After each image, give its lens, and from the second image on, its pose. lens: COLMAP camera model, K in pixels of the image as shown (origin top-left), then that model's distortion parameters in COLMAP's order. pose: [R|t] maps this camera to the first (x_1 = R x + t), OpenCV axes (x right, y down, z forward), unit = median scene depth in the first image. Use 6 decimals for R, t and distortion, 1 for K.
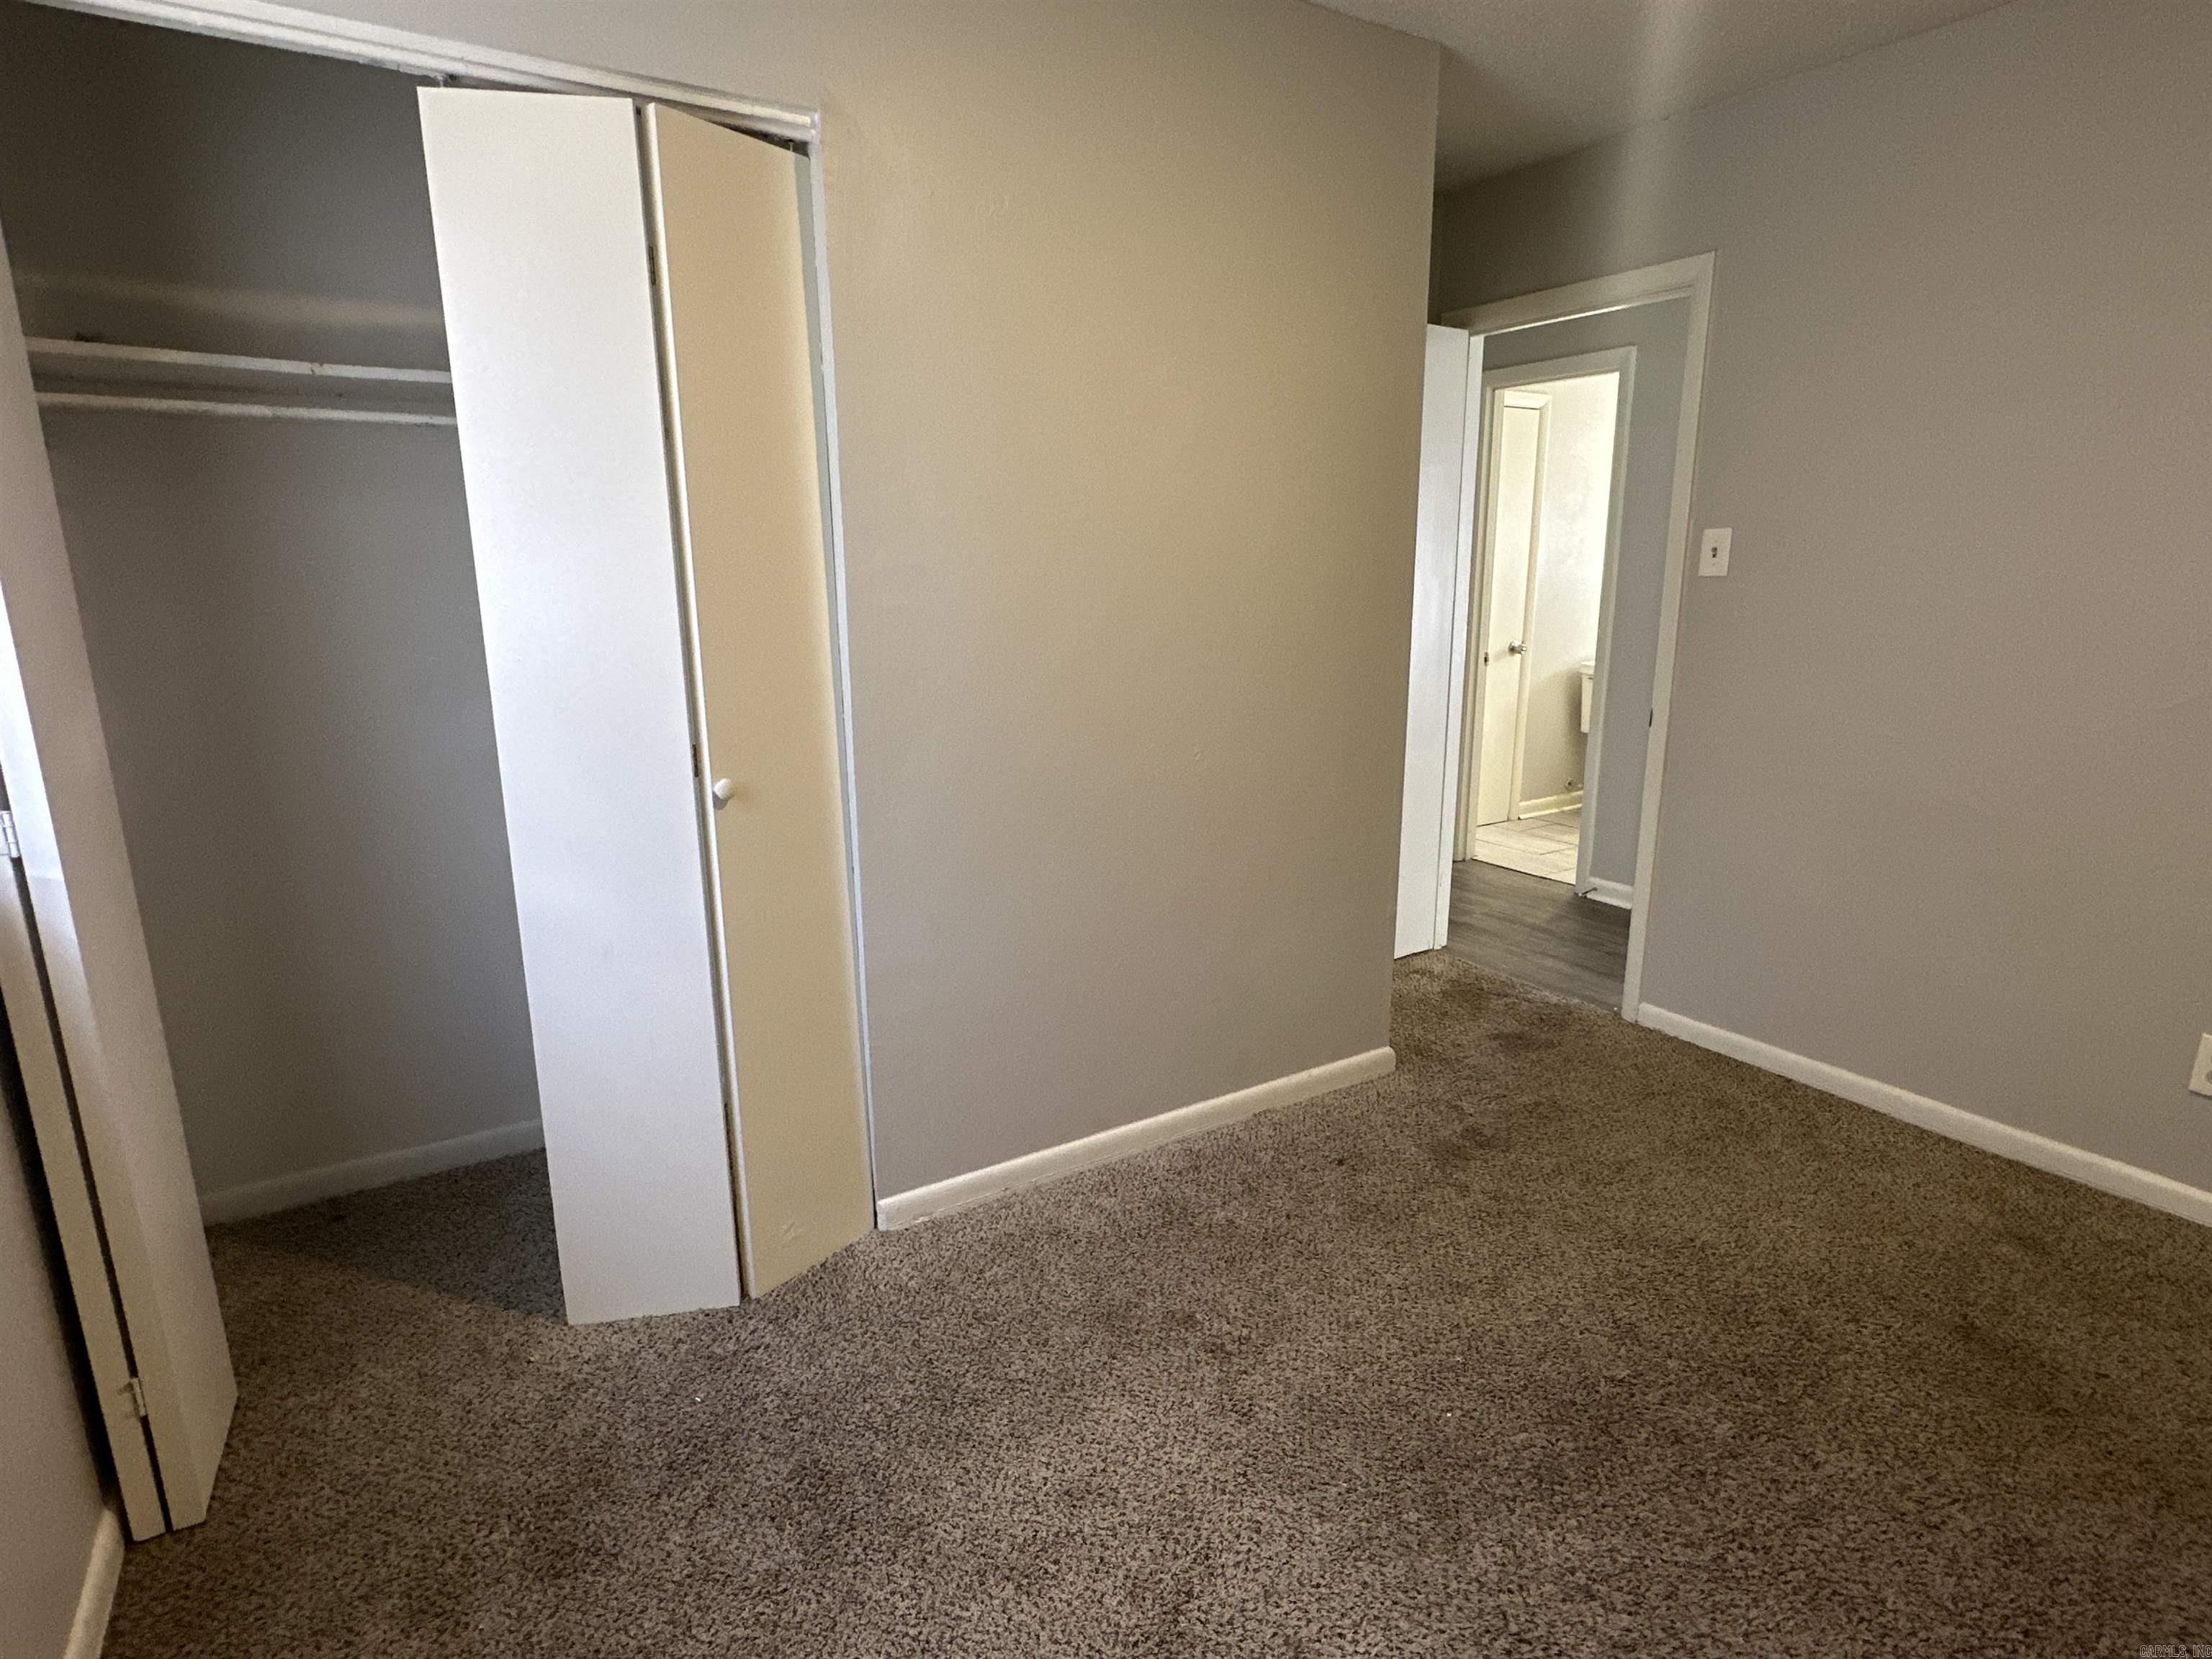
lens RADIAL K [[1145.0, 0, 1105.5], [0, 1145.0, 823.5], [0, 0, 1]] dist [-0.013056, -0.001373]
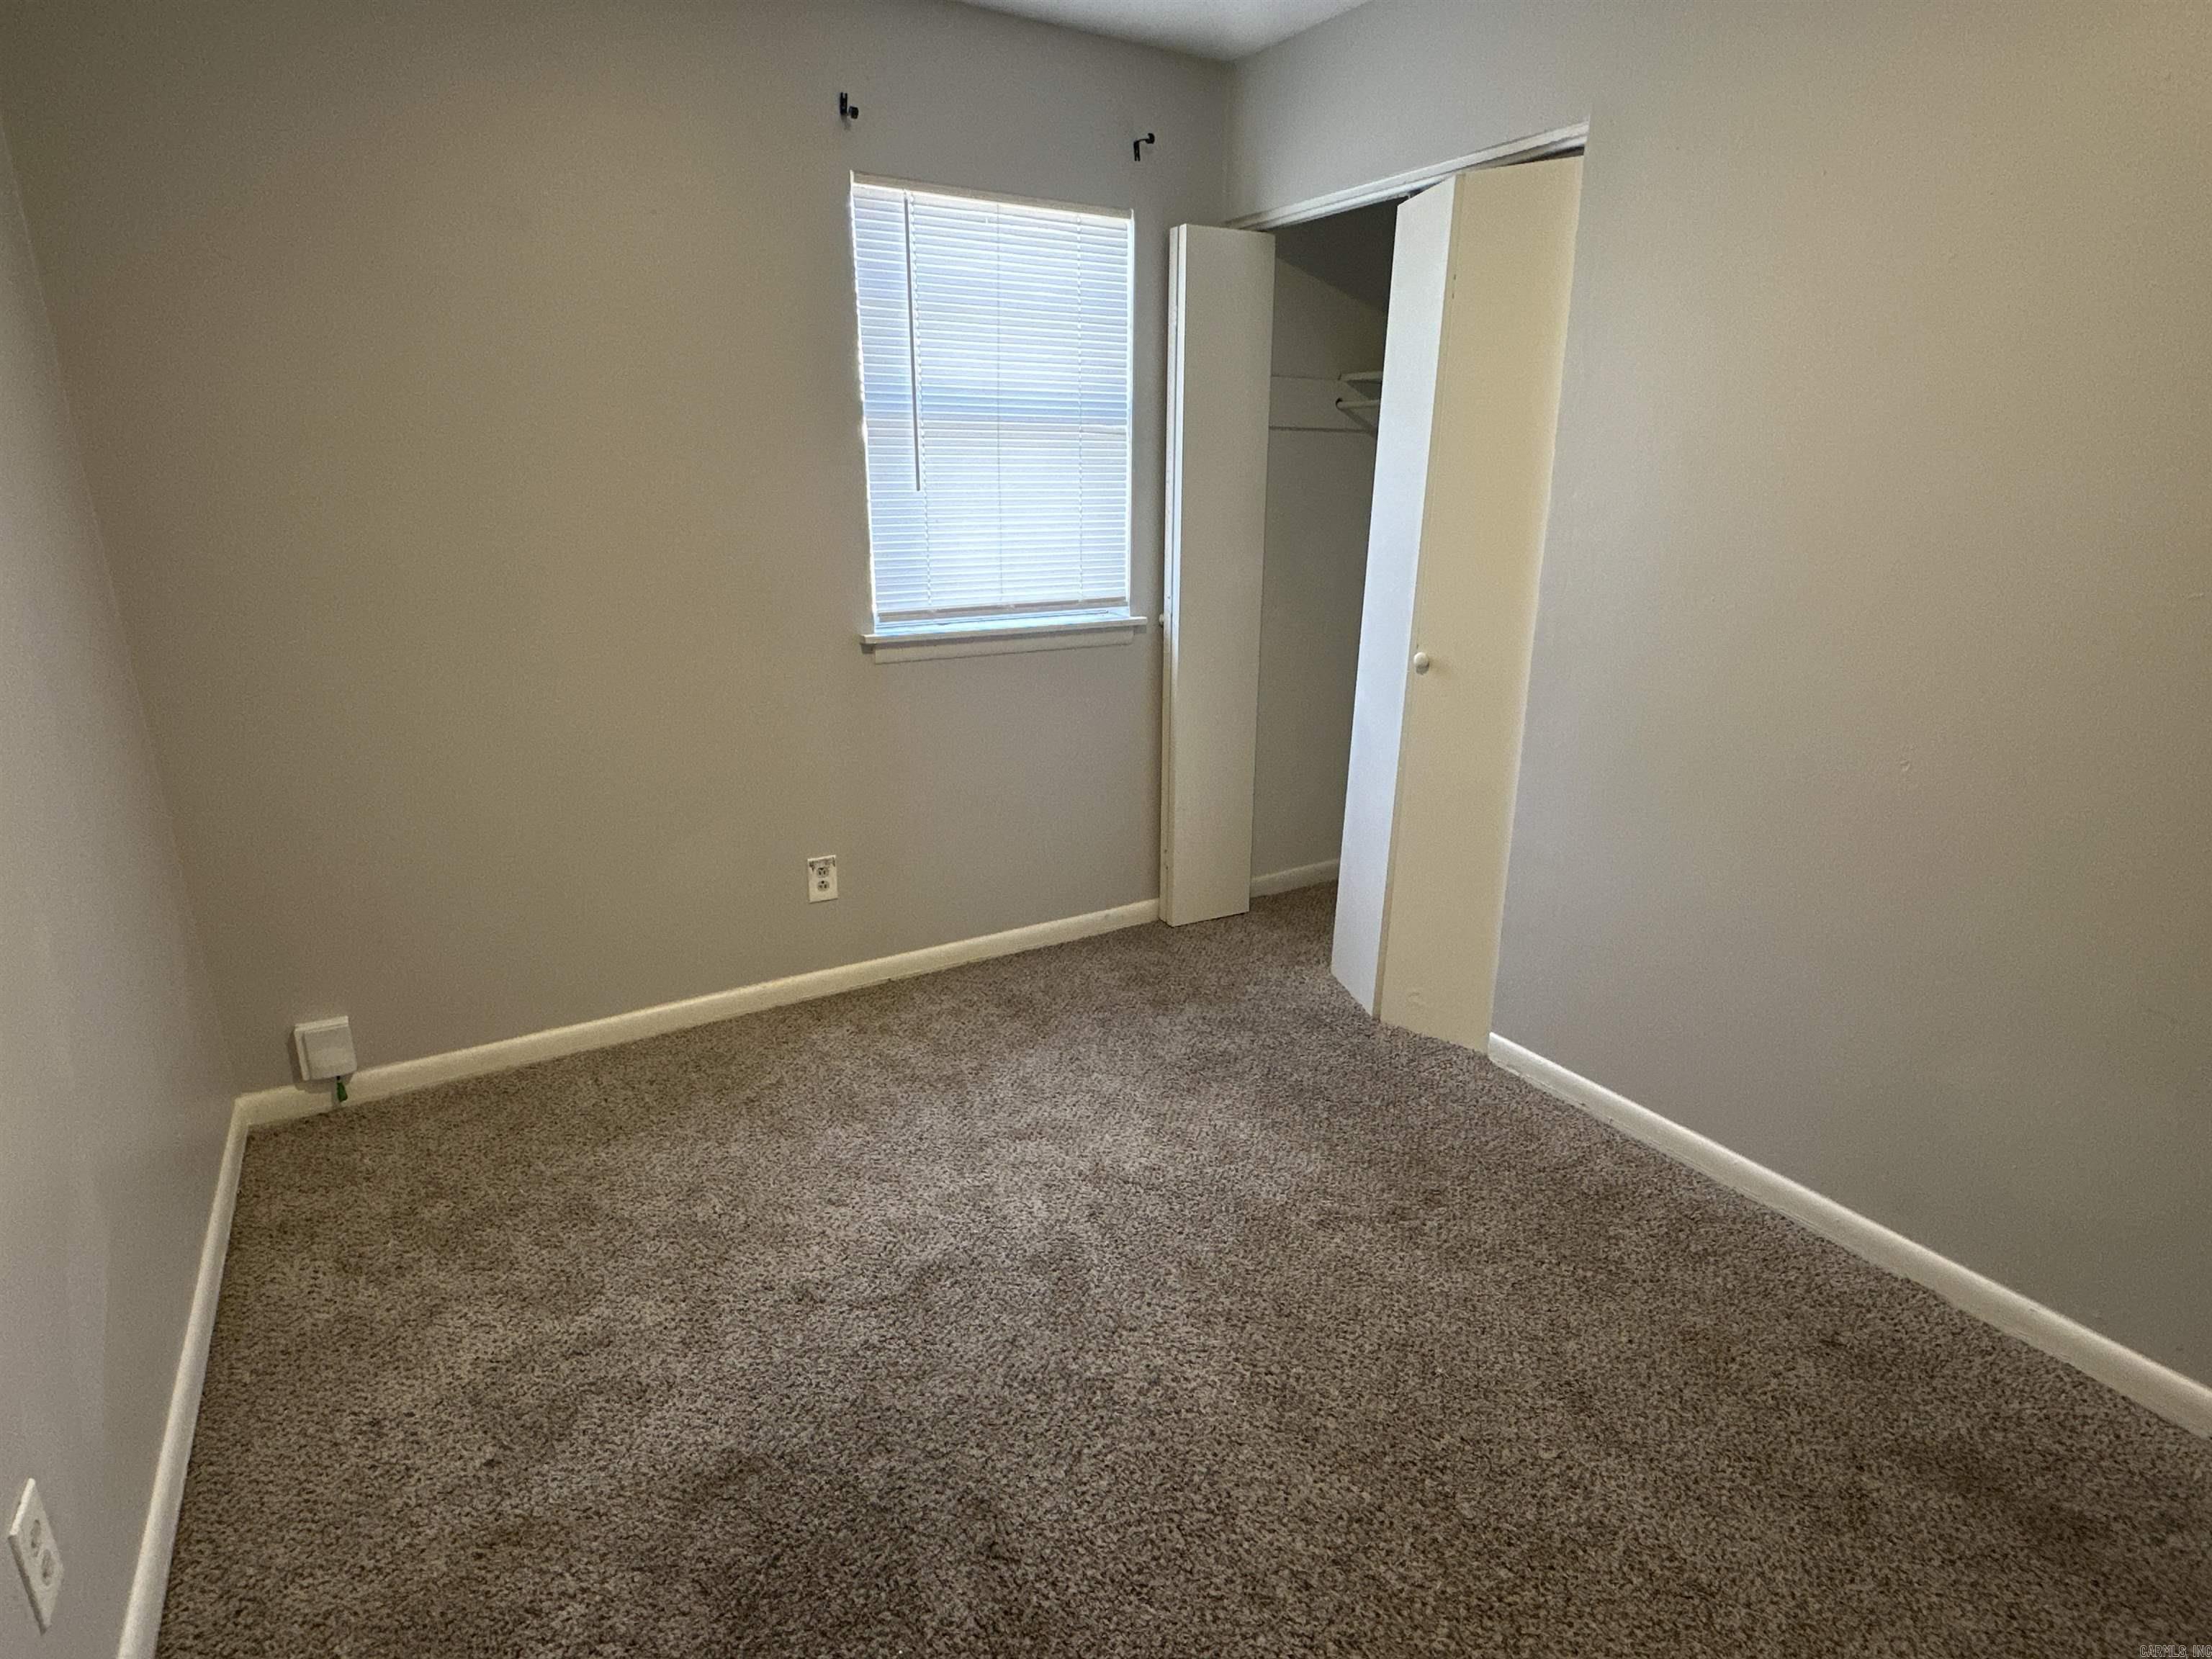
lens RADIAL K [[1145.0, 0, 1106.6], [0, 1145.0, 830.7], [0, 0, 1]] dist [-0.013056, -0.001373]
pose [[-0.014341, 0.296484, -0.954930, 0.938073], [-0.223685, 0.929873, 0.292064, -0.136950], [0.974556, 0.217792, 0.052984, 0.507504]]
